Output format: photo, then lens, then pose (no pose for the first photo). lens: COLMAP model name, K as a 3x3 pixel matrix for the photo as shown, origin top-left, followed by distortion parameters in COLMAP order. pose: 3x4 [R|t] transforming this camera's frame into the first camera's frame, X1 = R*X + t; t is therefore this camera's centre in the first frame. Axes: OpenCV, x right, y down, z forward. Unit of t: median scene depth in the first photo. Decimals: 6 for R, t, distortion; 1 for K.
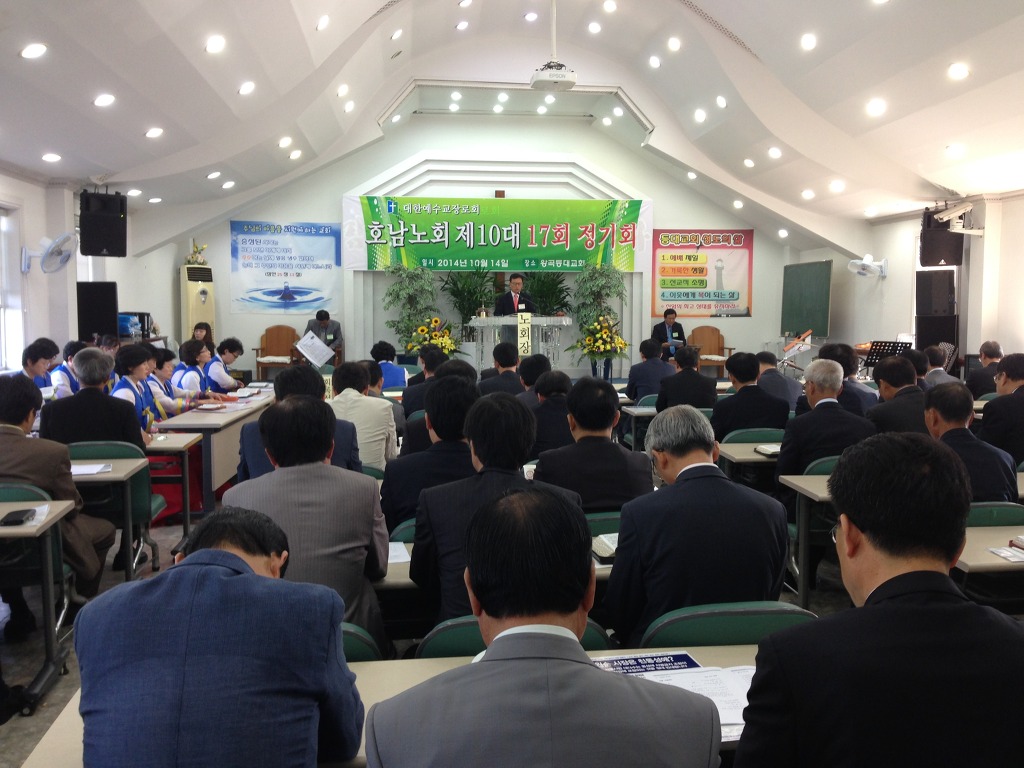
lens RADIAL K [[944.6, 0, 513.1], [0, 944.6, 384.5], [0, 0, 1]] dist [0.089561, -0.084782]
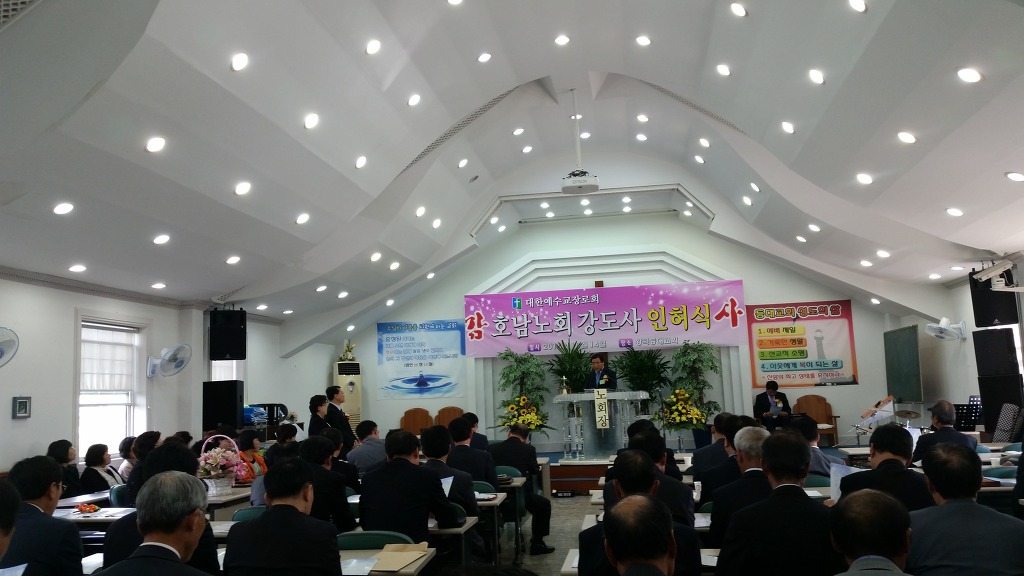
lens RADIAL K [[831.6, 0, 509.4], [0, 831.6, 292.8], [0, 0, 1]] dist [0.195330, -0.451799]
pose [[0.964706, -0.072182, -0.253245, 0.136151], [0.022127, 0.980517, -0.195185, 0.001408], [0.262400, 0.182693, 0.947507, 0.031328]]
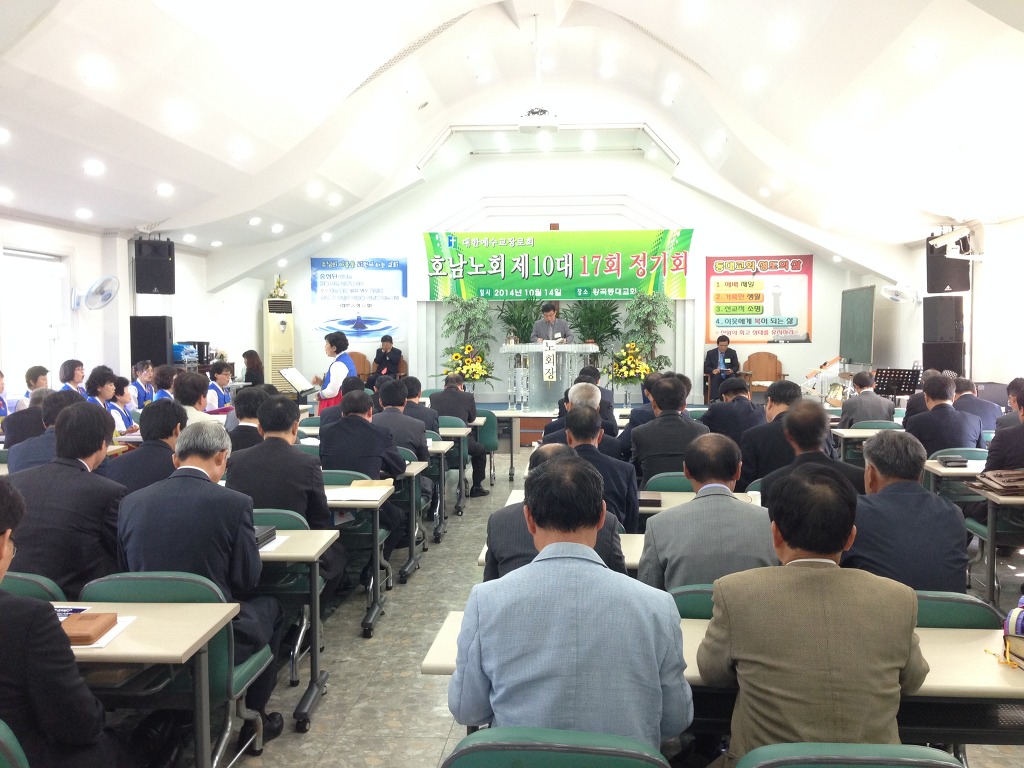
lens RADIAL K [[944.6, 0, 513.1], [0, 944.6, 384.5], [0, 0, 1]] dist [0.089561, -0.084782]
pose [[0.981043, 0.006039, -0.193697, 0.147232], [-0.010888, 0.999653, -0.023980, -0.000917], [0.193485, 0.025634, 0.980768, -0.031072]]
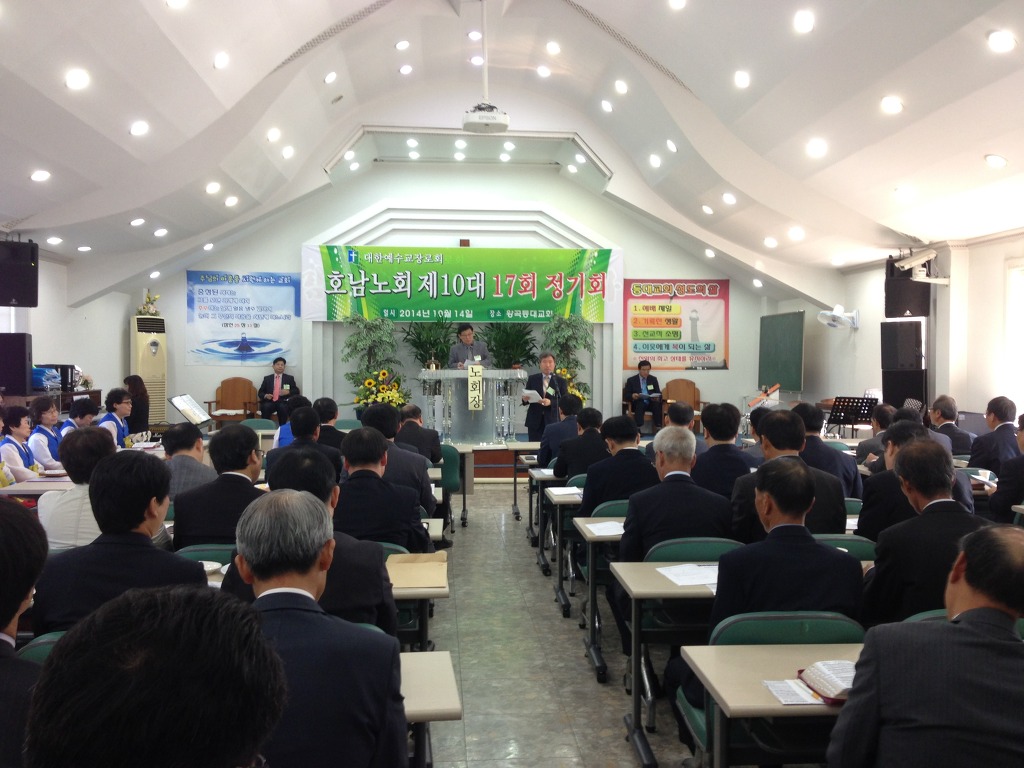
lens RADIAL K [[939.4, 0, 513.0], [0, 939.4, 383.7], [0, 0, 1]] dist [0.077098, -0.023854]
pose [[0.999583, 0.002130, -0.028799, 0.064576], [-0.003680, 0.998540, -0.053893, -0.005155], [0.028642, 0.053976, 0.998131, 0.046974]]
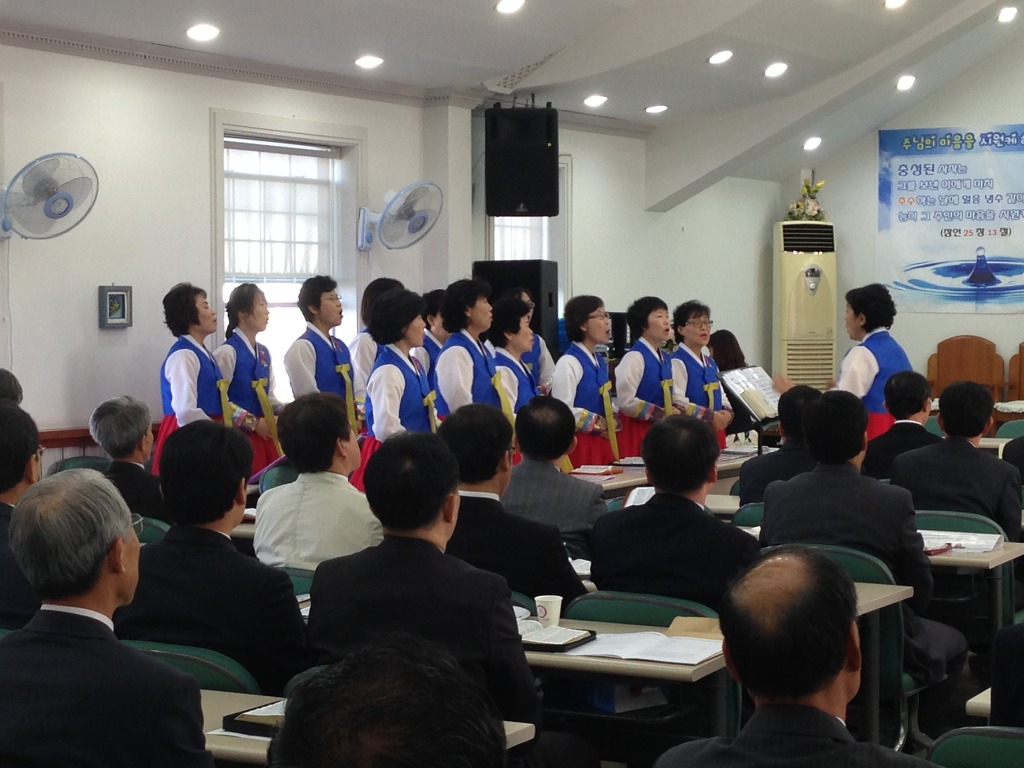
lens RADIAL K [[2056.1, 0, 512.0], [0, 2056.1, 384.0], [0, 0, 1]] dist [0.008326, 0.378826]
pose [[0.803523, 0.018367, -0.594991, 0.199745], [-0.041014, 0.998857, -0.024554, -0.002046], [0.593860, 0.044133, 0.803357, 0.009239]]
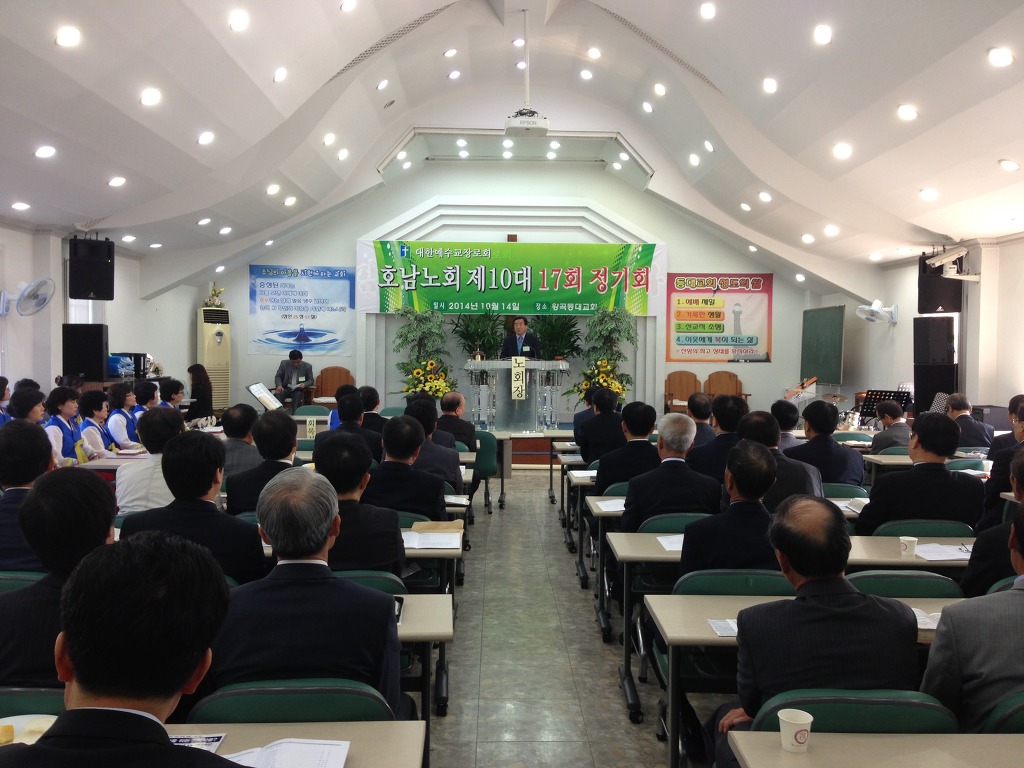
lens RADIAL K [[944.8, 0, 513.1], [0, 944.8, 379.5], [0, 0, 1]] dist [0.072854, -0.008869]
pose [[0.995884, 0.011327, -0.089921, 0.080021], [-0.015673, 0.998735, -0.047772, -0.003419], [0.089266, 0.048985, 0.994803, 0.010154]]
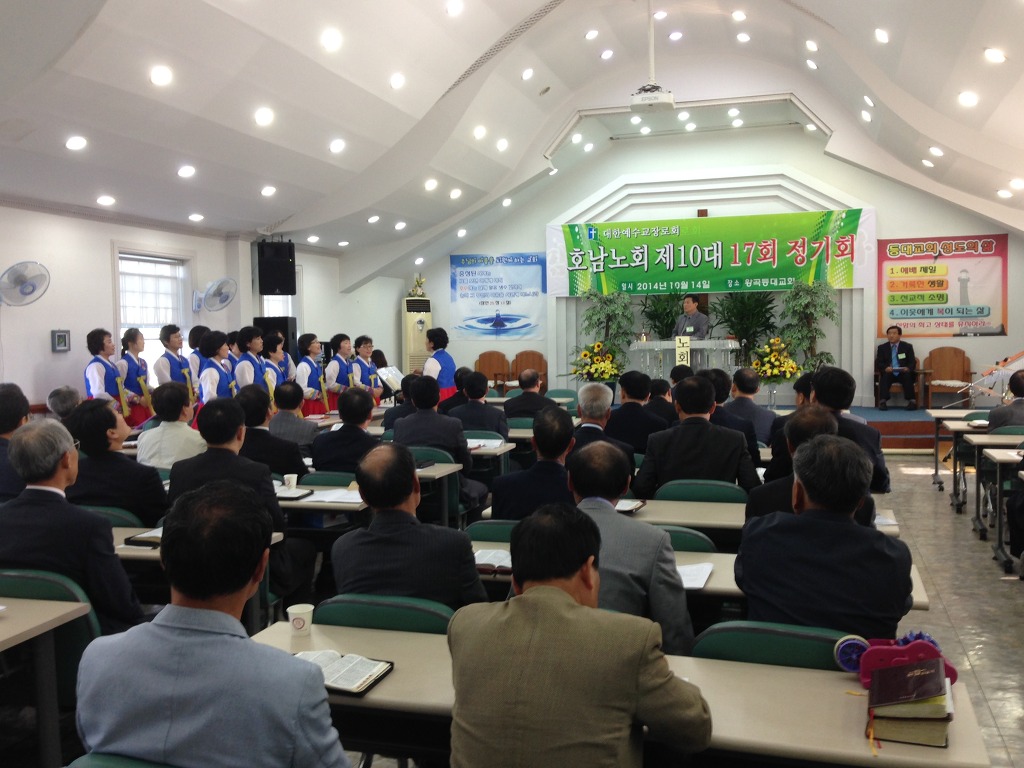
lens RADIAL K [[988.8, 0, 513.4], [0, 988.8, 383.7], [0, 0, 1]] dist [0.076722, 0.004119]
pose [[0.919523, 0.004271, -0.393013, 0.210517], [-0.014709, 0.999614, -0.023552, -0.000452], [0.392761, 0.027437, 0.919231, -0.001392]]
